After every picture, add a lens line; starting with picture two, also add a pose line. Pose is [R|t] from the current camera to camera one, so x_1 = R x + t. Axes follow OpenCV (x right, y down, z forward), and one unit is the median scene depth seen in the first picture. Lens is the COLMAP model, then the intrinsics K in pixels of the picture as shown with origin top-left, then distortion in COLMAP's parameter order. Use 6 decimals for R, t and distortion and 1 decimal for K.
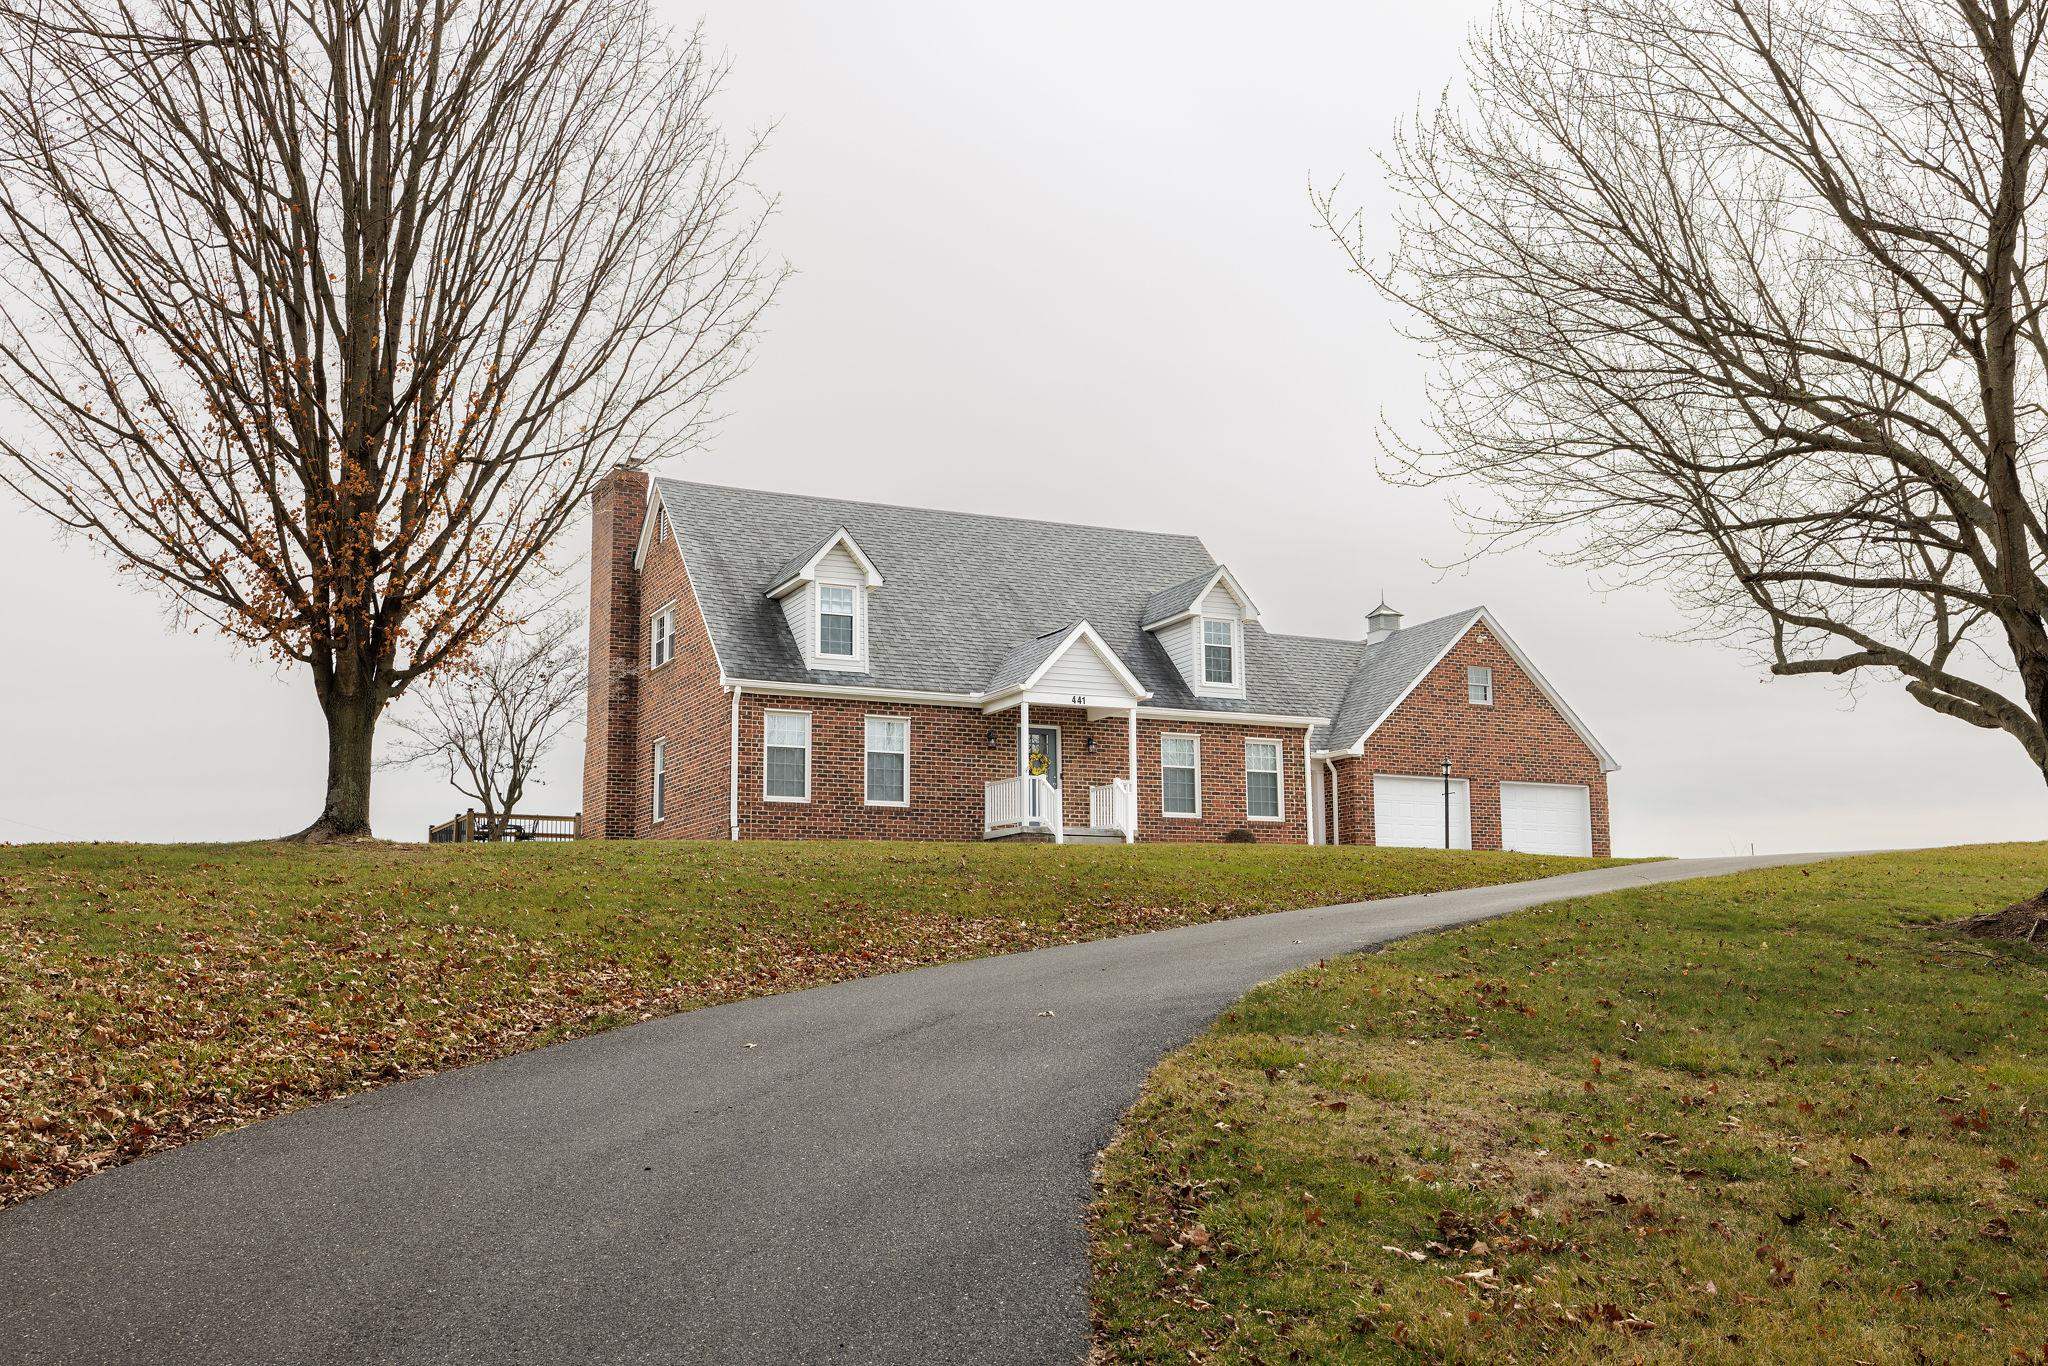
lens RADIAL K [[2031.9, 0, 1024.0], [0, 2031.9, 683.0], [0, 0, 1]] dist [-0.088856, 0.303822]
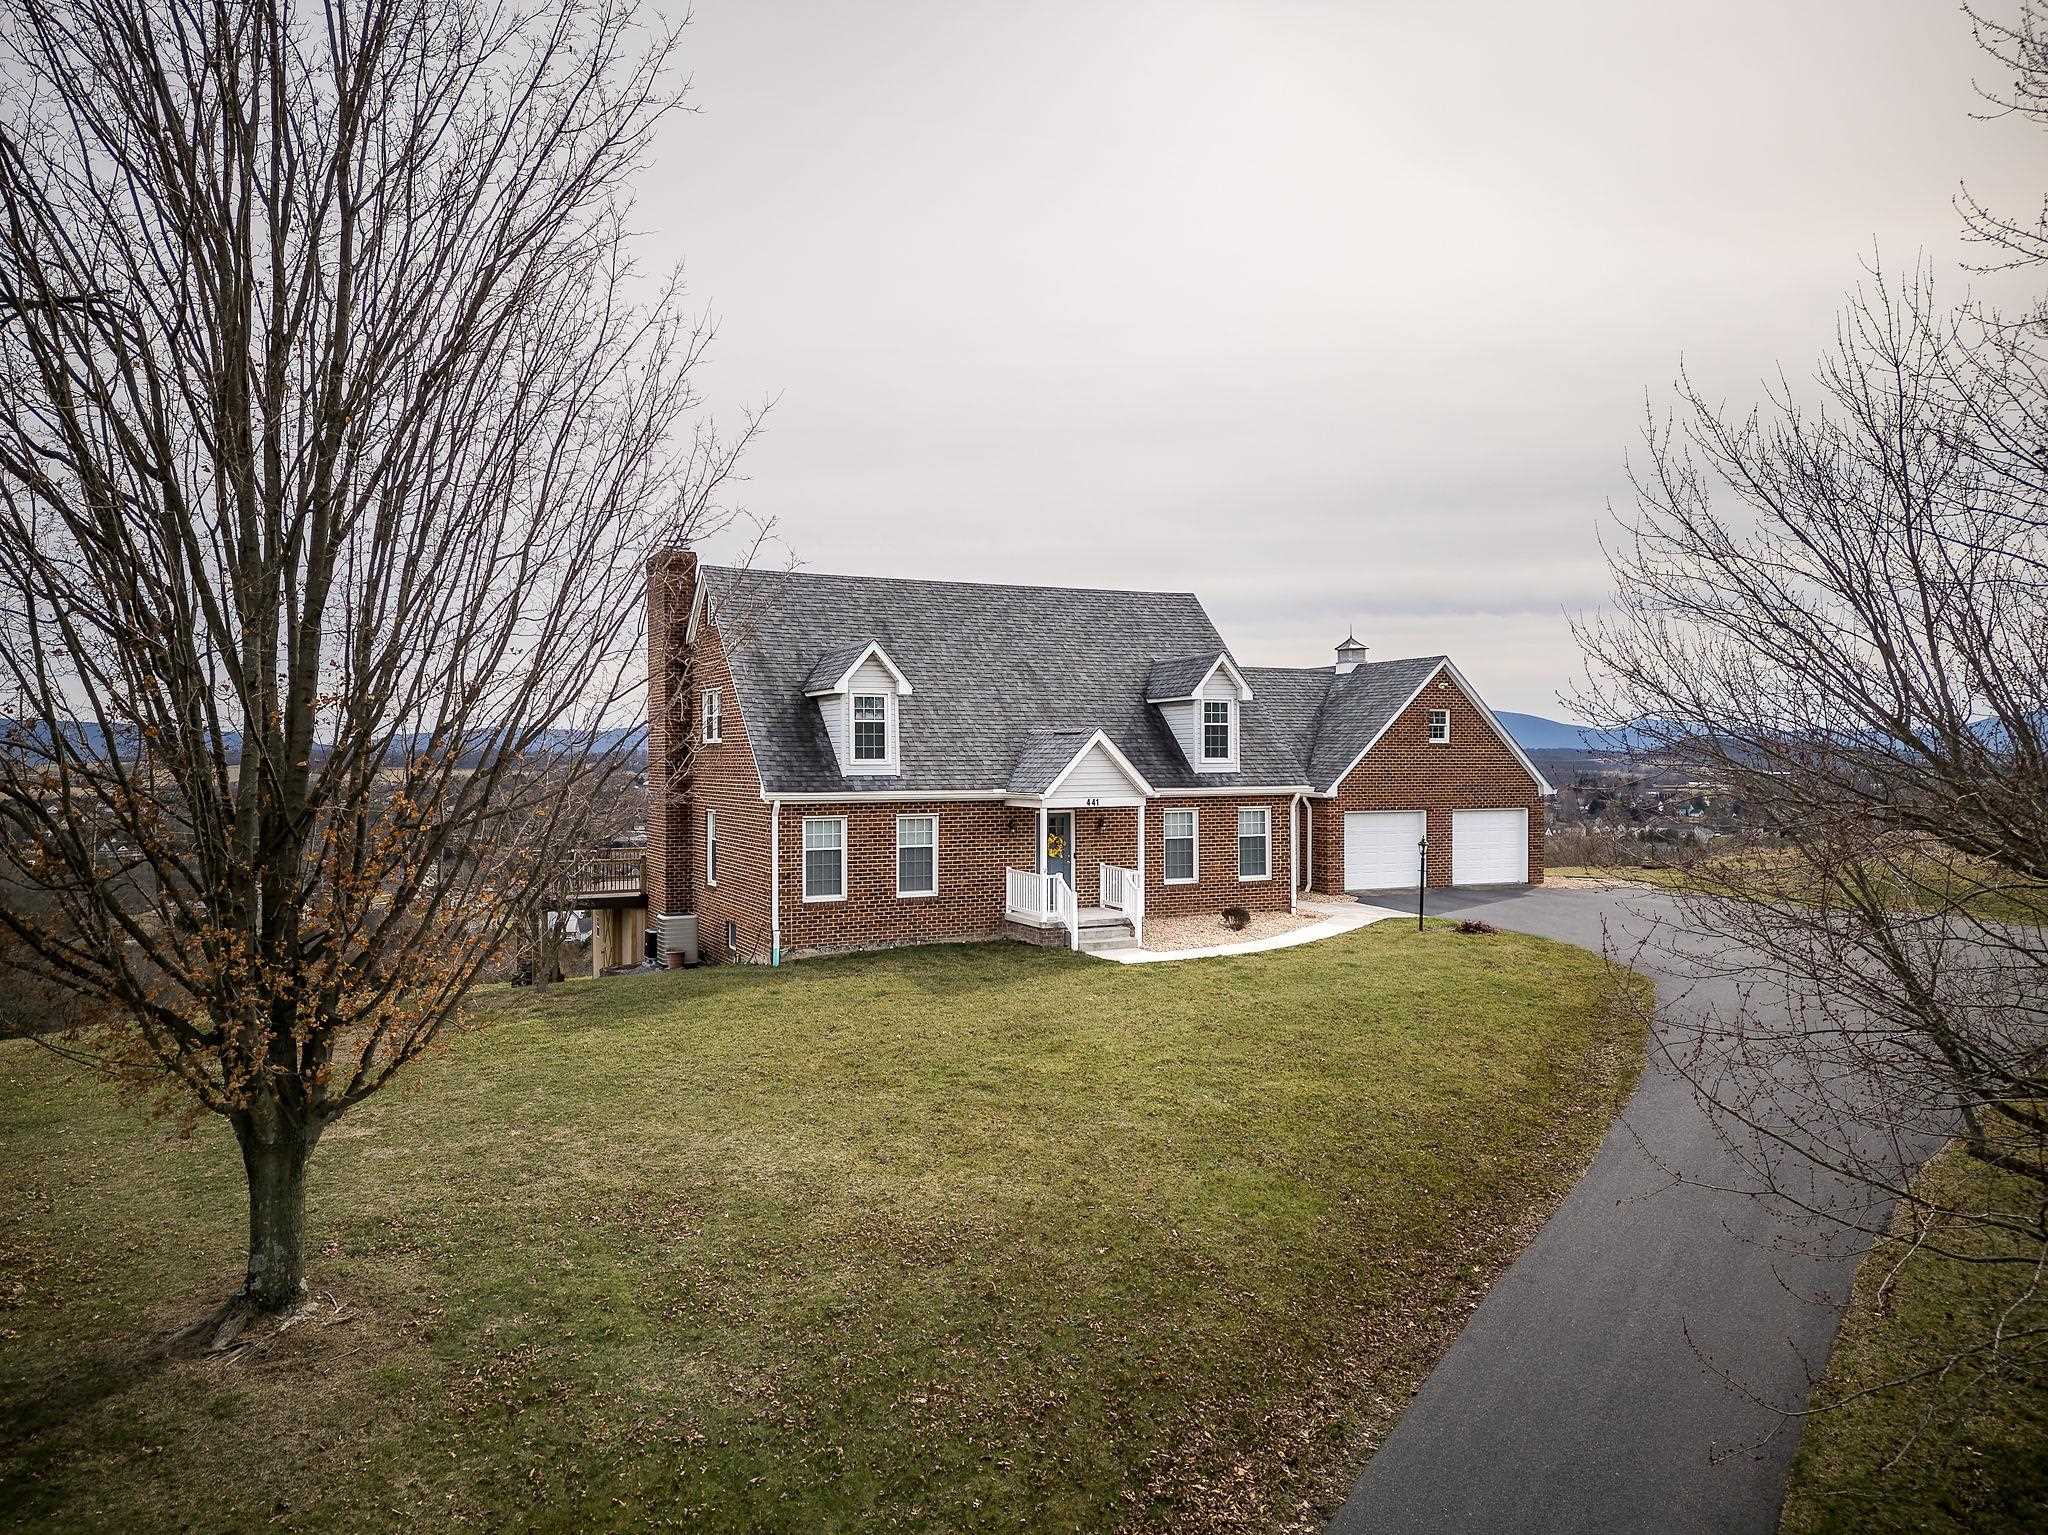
lens RADIAL K [[1461.1, 0, 1024.0], [0, 1461.1, 767.5], [0, 0, 1]] dist [0.059976, -0.001804]
pose [[0.999972, 0.006906, 0.002970, -0.011709], [-0.007311, 0.985350, 0.170385, -0.133973], [-0.001749, -0.170402, 0.985373, 0.217422]]
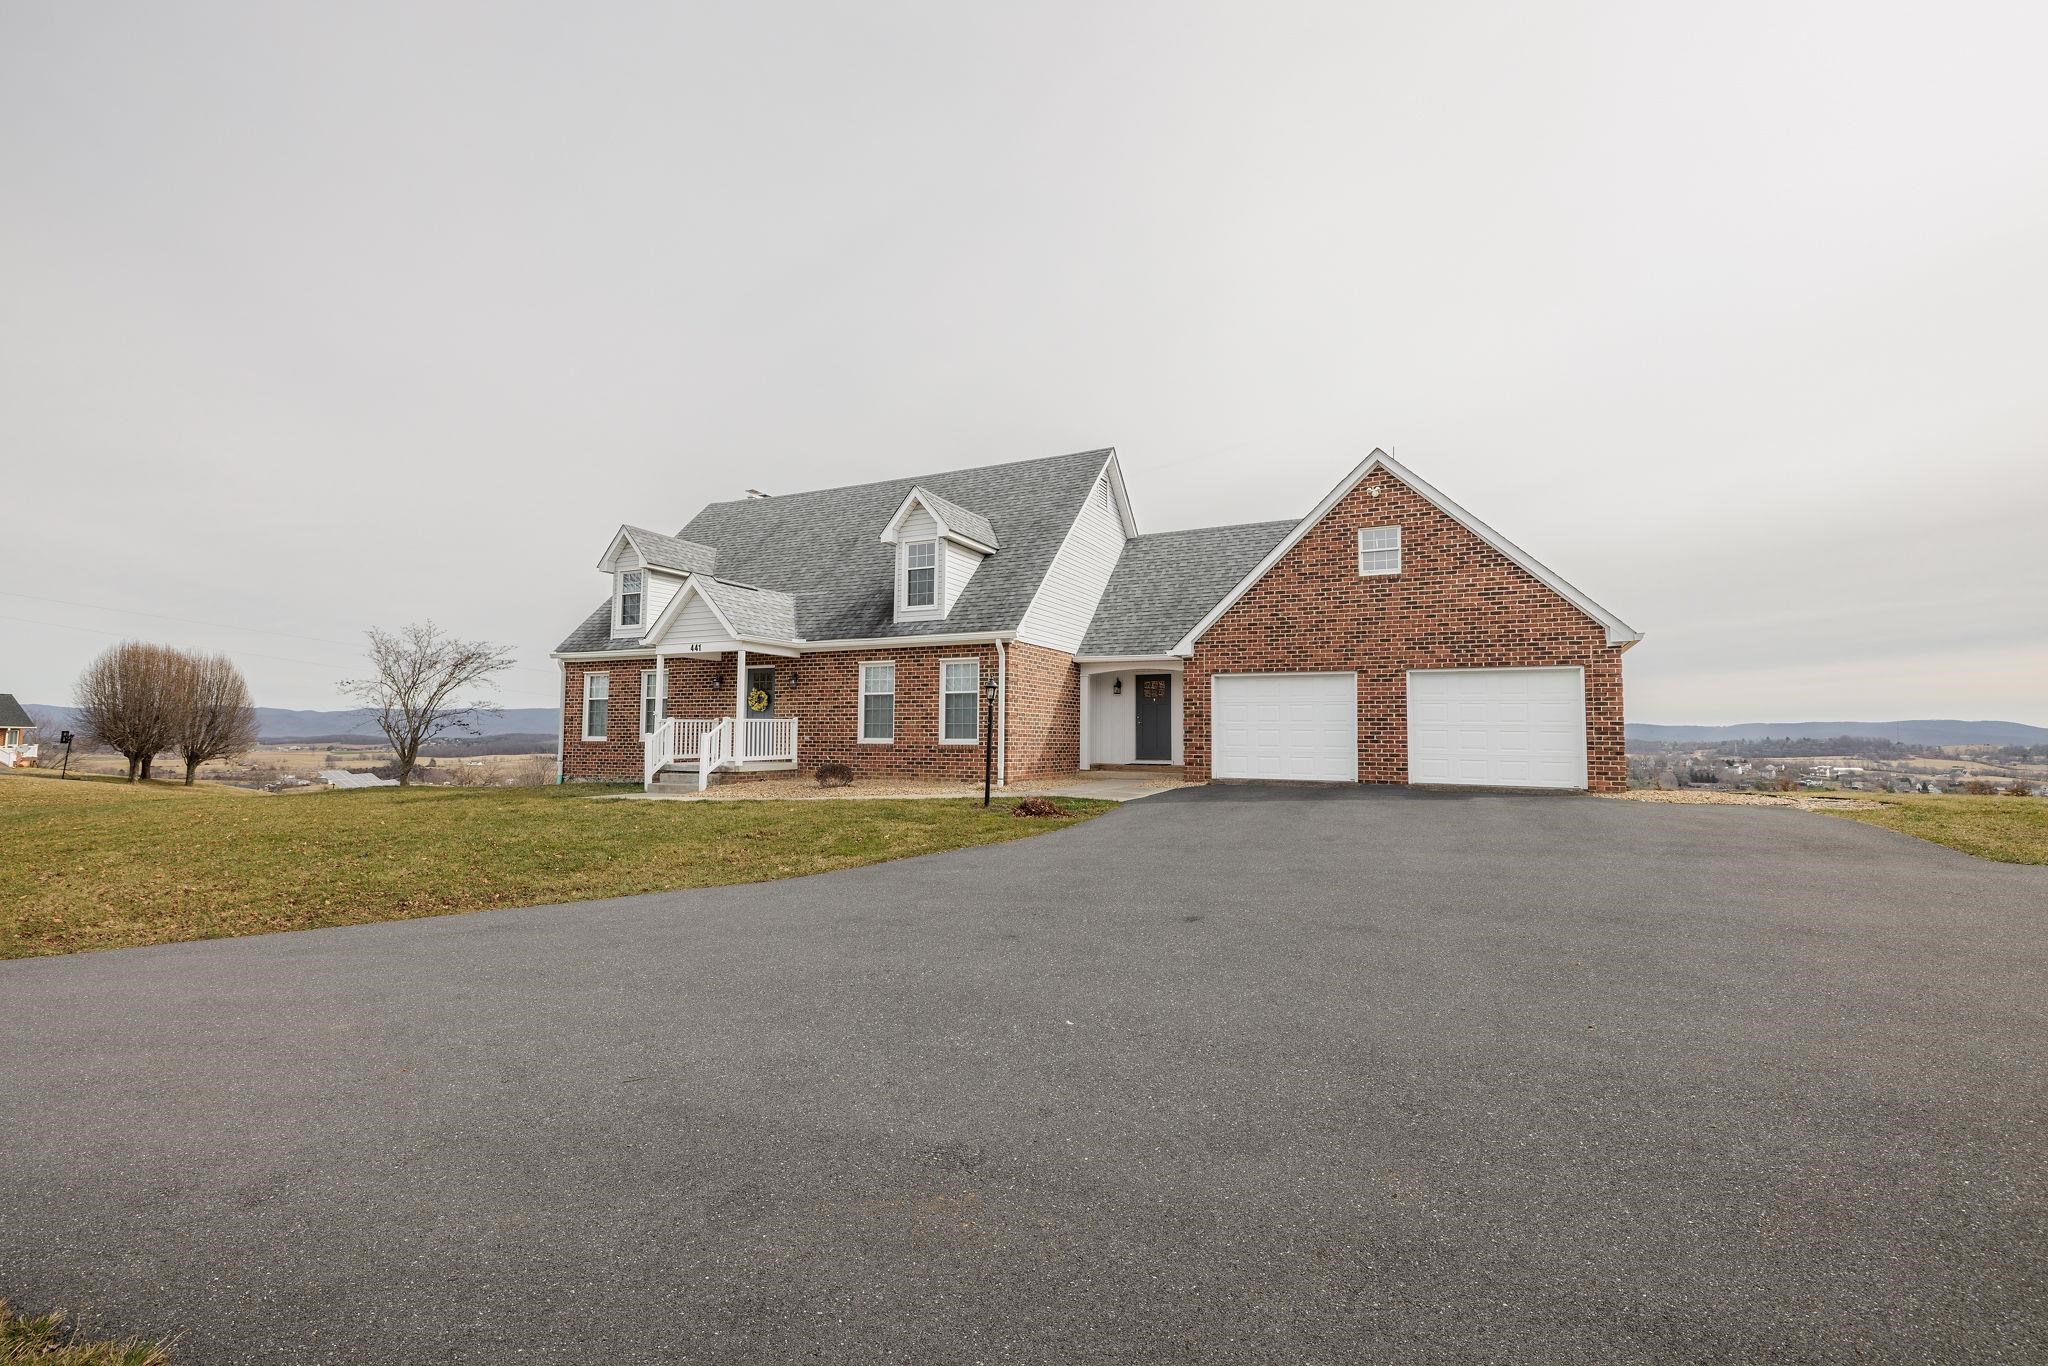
lens RADIAL K [[927.5, 0, 1024.0], [0, 927.5, 683.0], [0, 0, 1]] dist [0.020316, 0.000065]
pose [[0.607674, -0.037408, -0.793305, 0.499677], [0.114619, 0.992563, 0.040995, 0.025363], [0.785872, -0.115840, 0.607443, 0.778692]]
